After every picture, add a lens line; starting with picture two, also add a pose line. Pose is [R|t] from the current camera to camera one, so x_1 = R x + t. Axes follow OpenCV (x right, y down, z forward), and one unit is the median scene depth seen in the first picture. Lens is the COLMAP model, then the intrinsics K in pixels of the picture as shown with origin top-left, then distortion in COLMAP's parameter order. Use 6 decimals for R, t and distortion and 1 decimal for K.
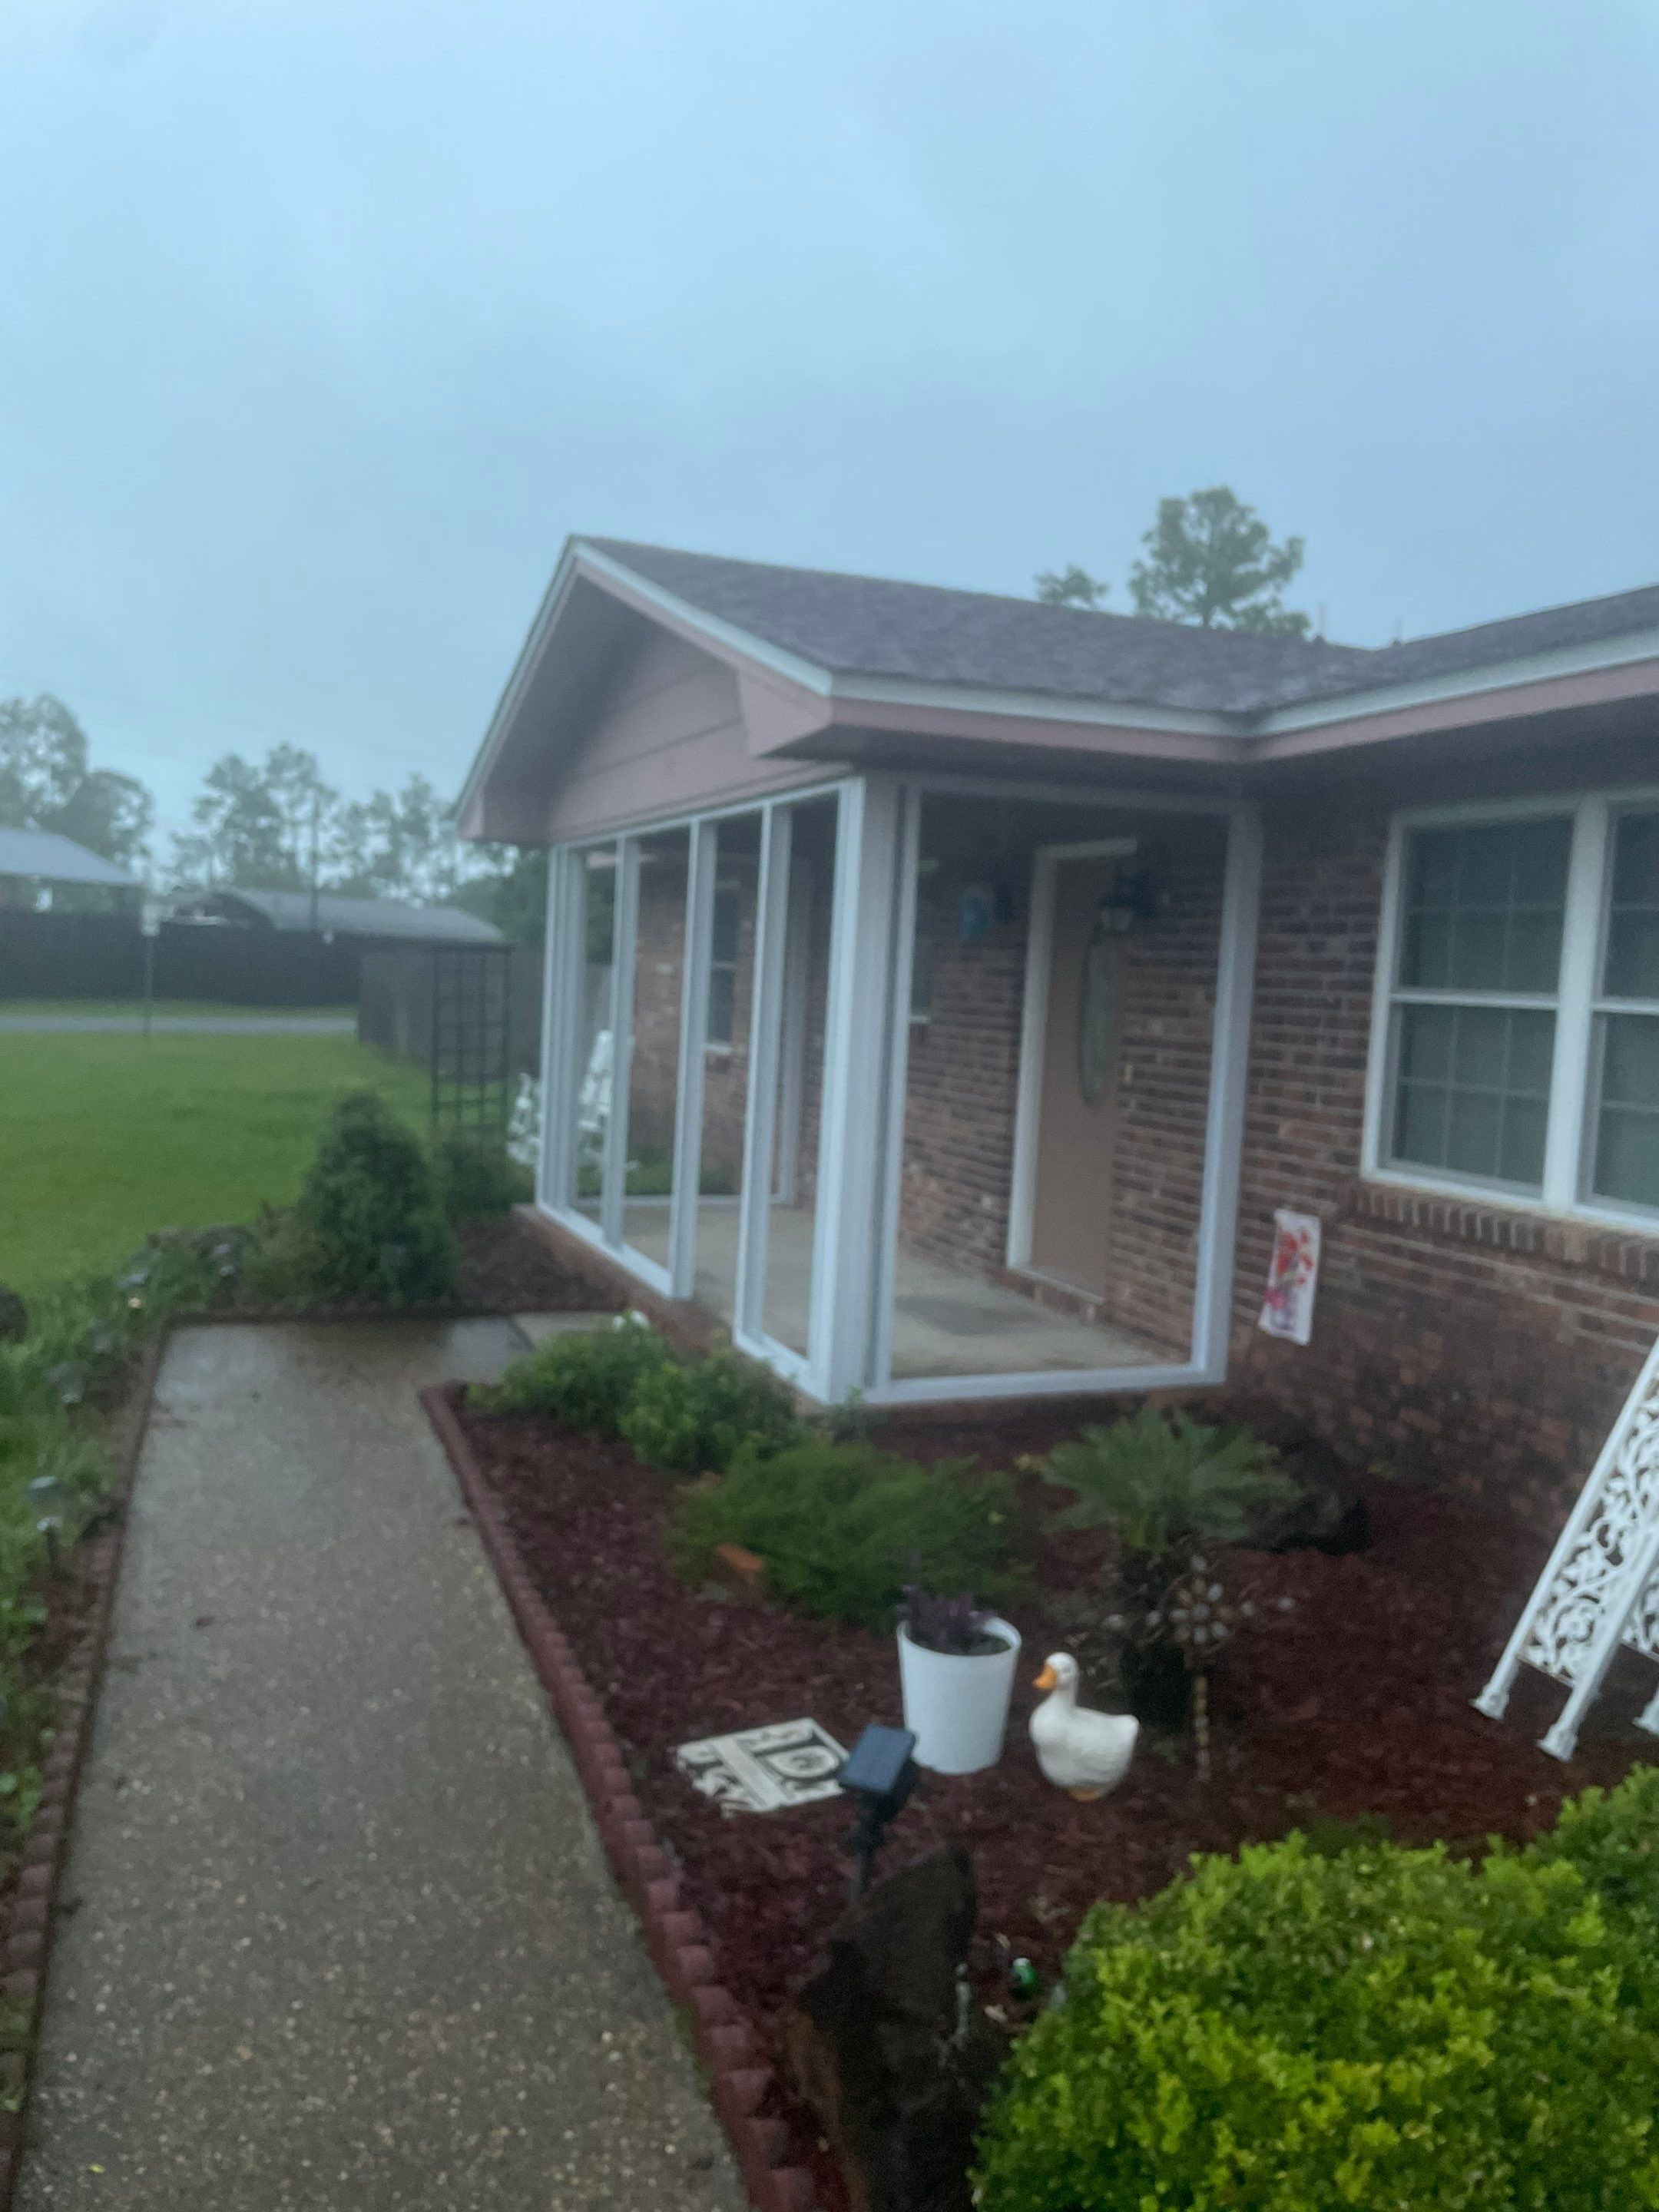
lens RADIAL K [[1682.3, 0, 838.9], [0, 1682.3, 1077.0], [0, 0, 1]] dist [0.088611, -0.119156]
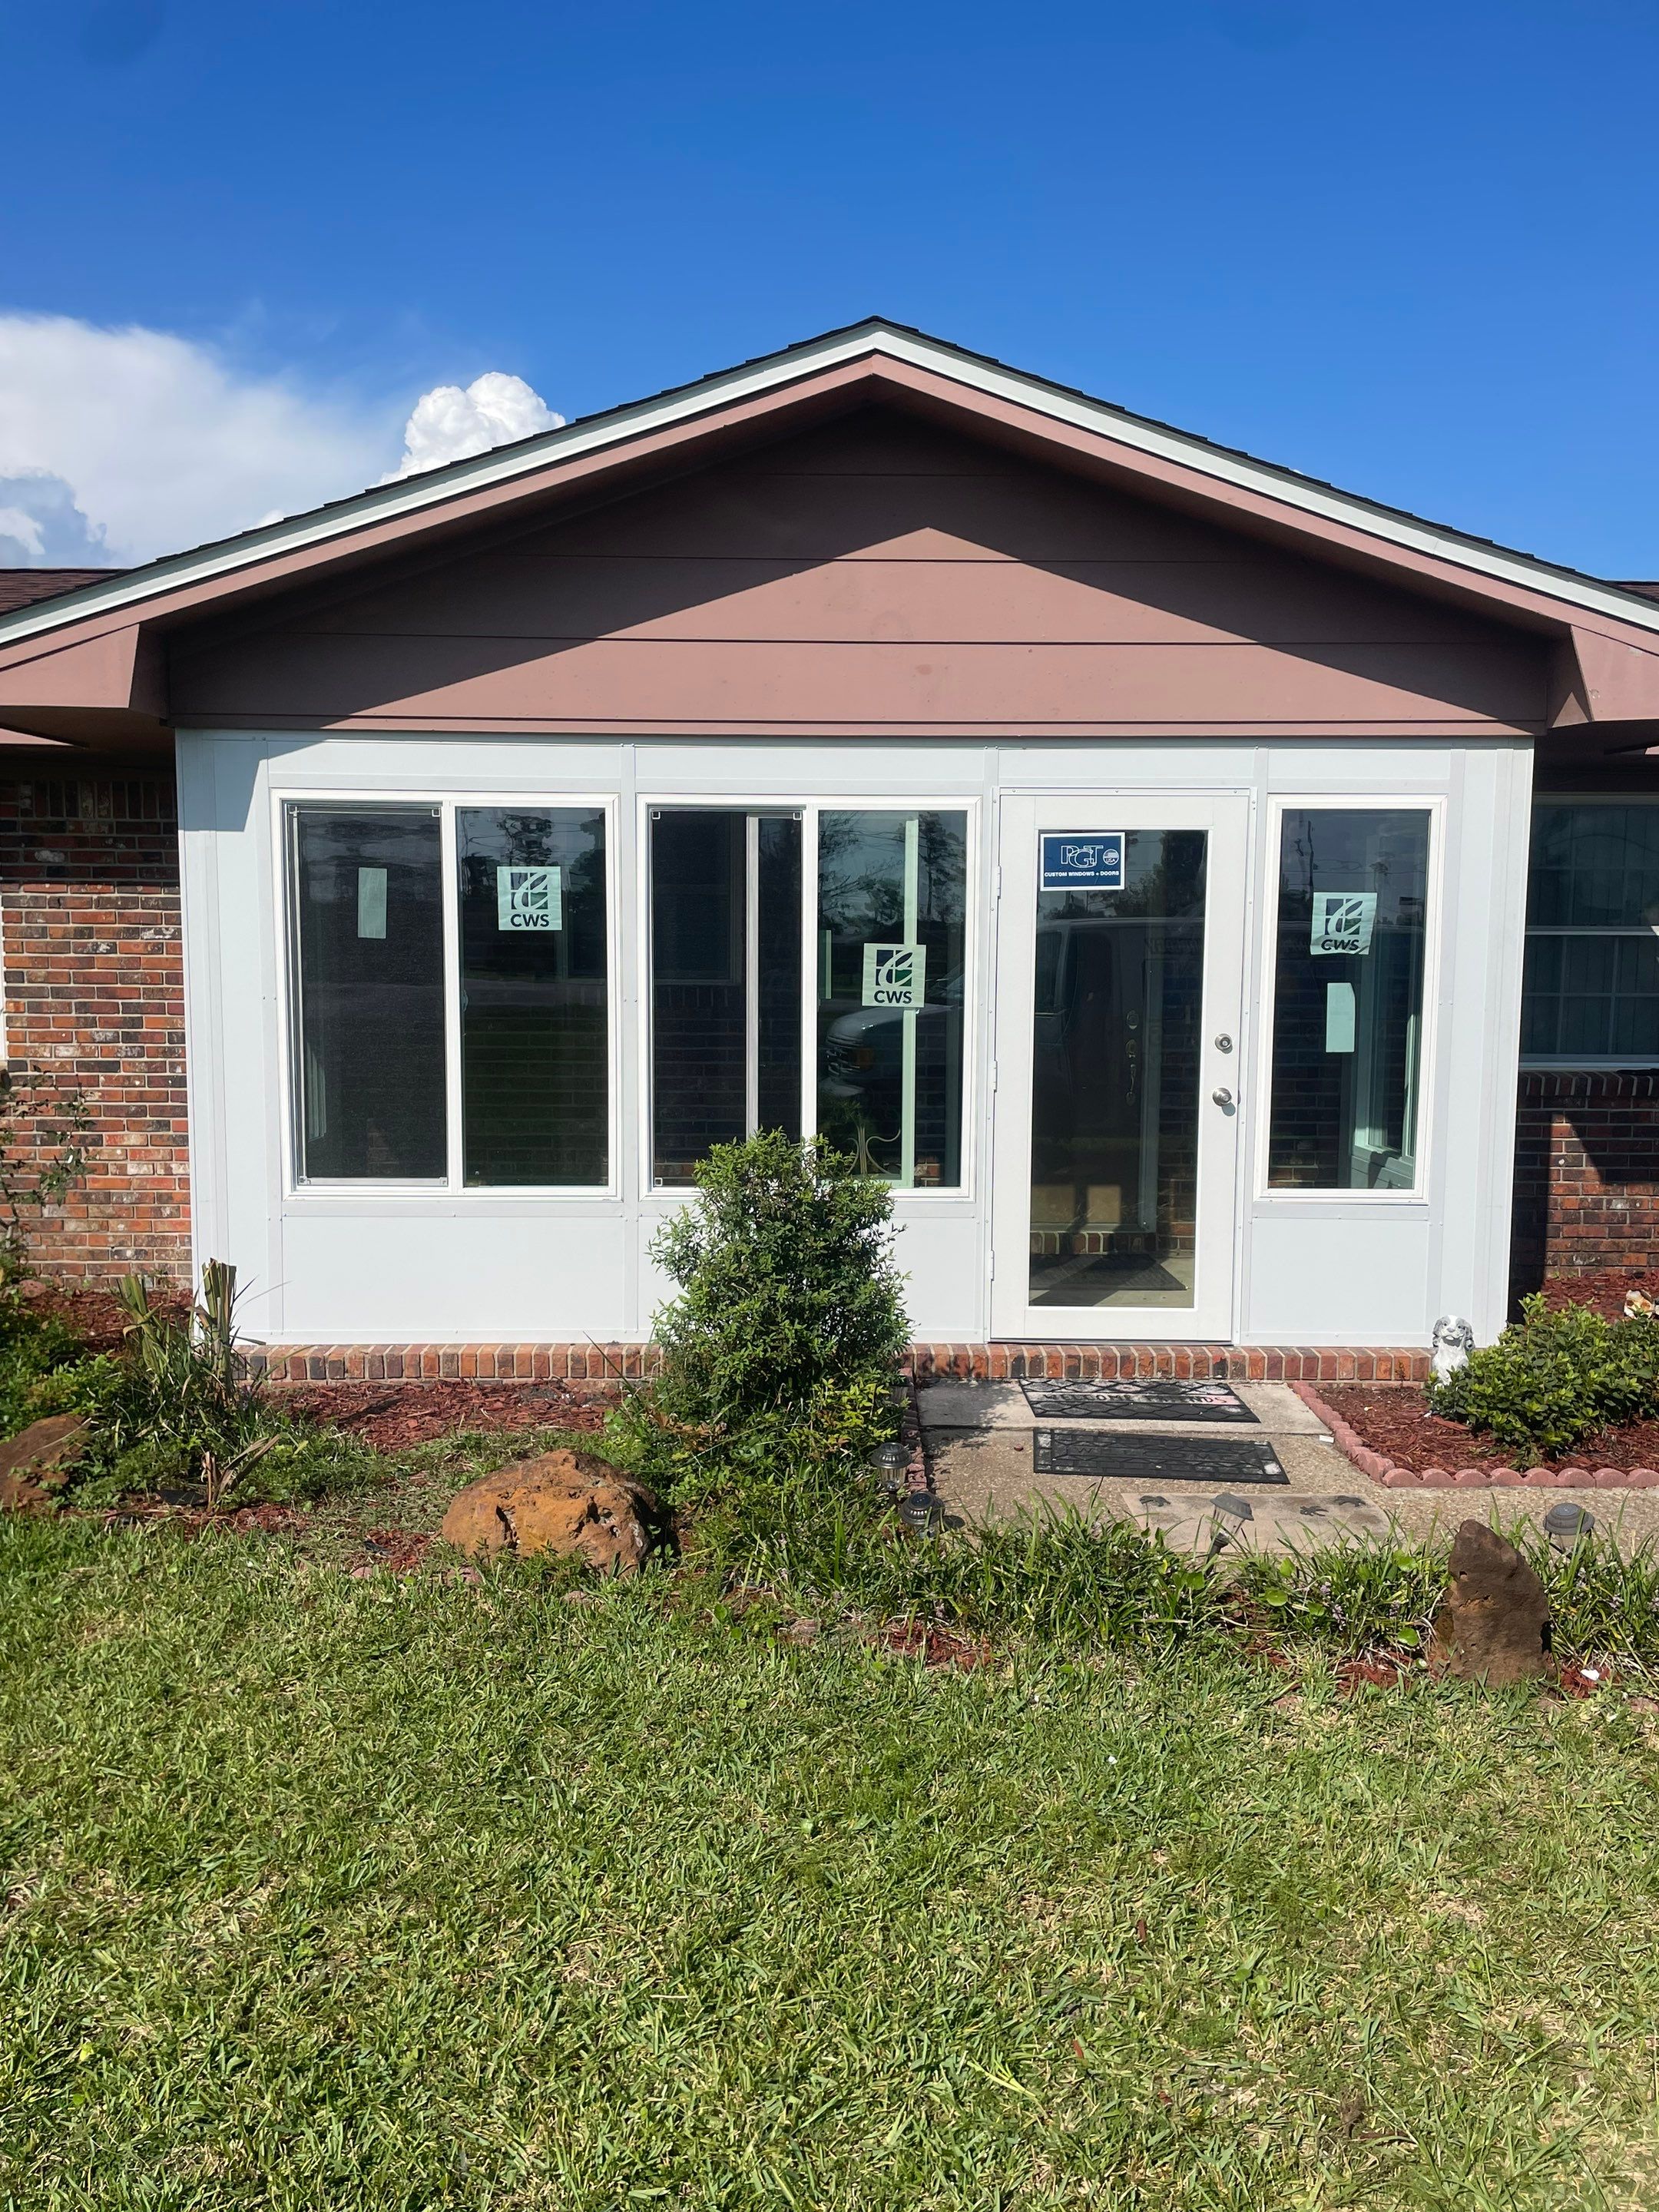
lens RADIAL K [[1687.9, 0, 804.1], [0, 1687.9, 1118.5], [0, 0, 1]] dist [0.105996, -0.154760]
pose [[0.362031, -0.144576, 0.920886, -1.121376], [0.069768, 0.989331, 0.127893, -0.111518], [-0.929552, 0.017948, 0.368255, 1.008174]]
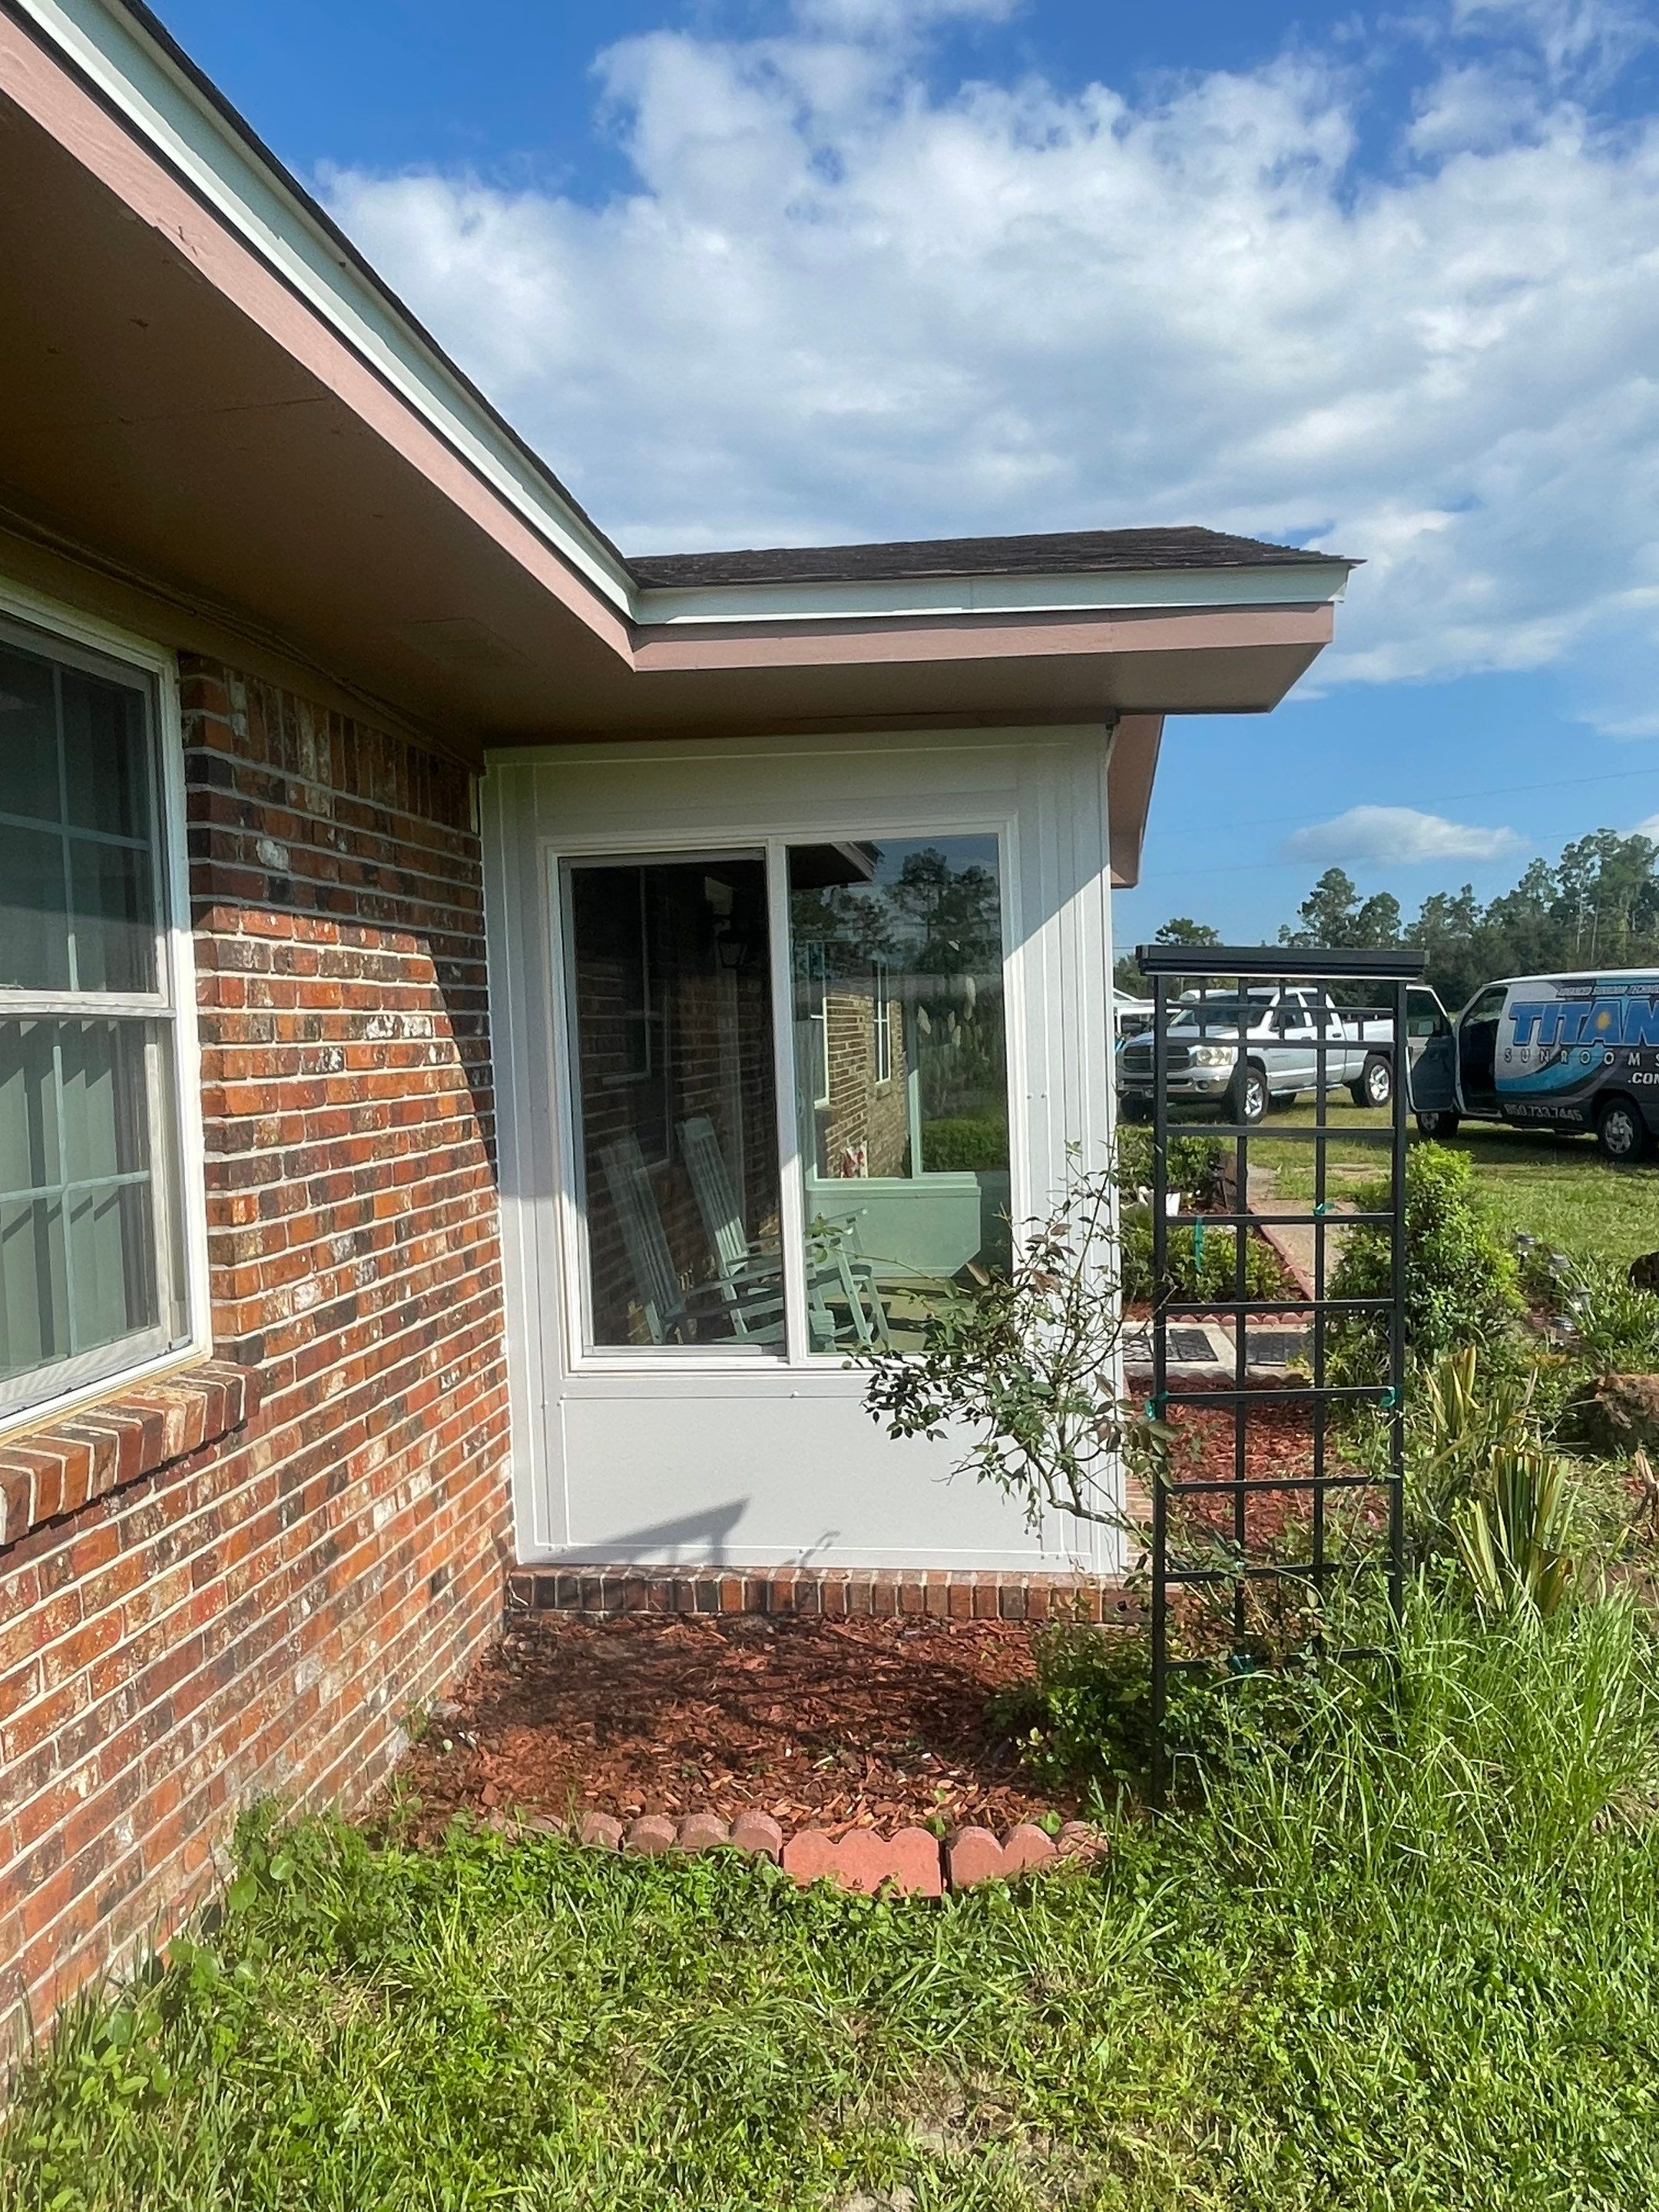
lens RADIAL K [[1554.7, 0, 829.5], [0, 1554.7, 1106.0], [0, 0, 1]] dist [-0.002133, -0.000337]
pose [[-0.873431, -0.045720, 0.484796, -0.517043], [0.019592, 0.991477, 0.128801, -0.161904], [-0.486553, 0.121997, -0.865091, 2.379568]]
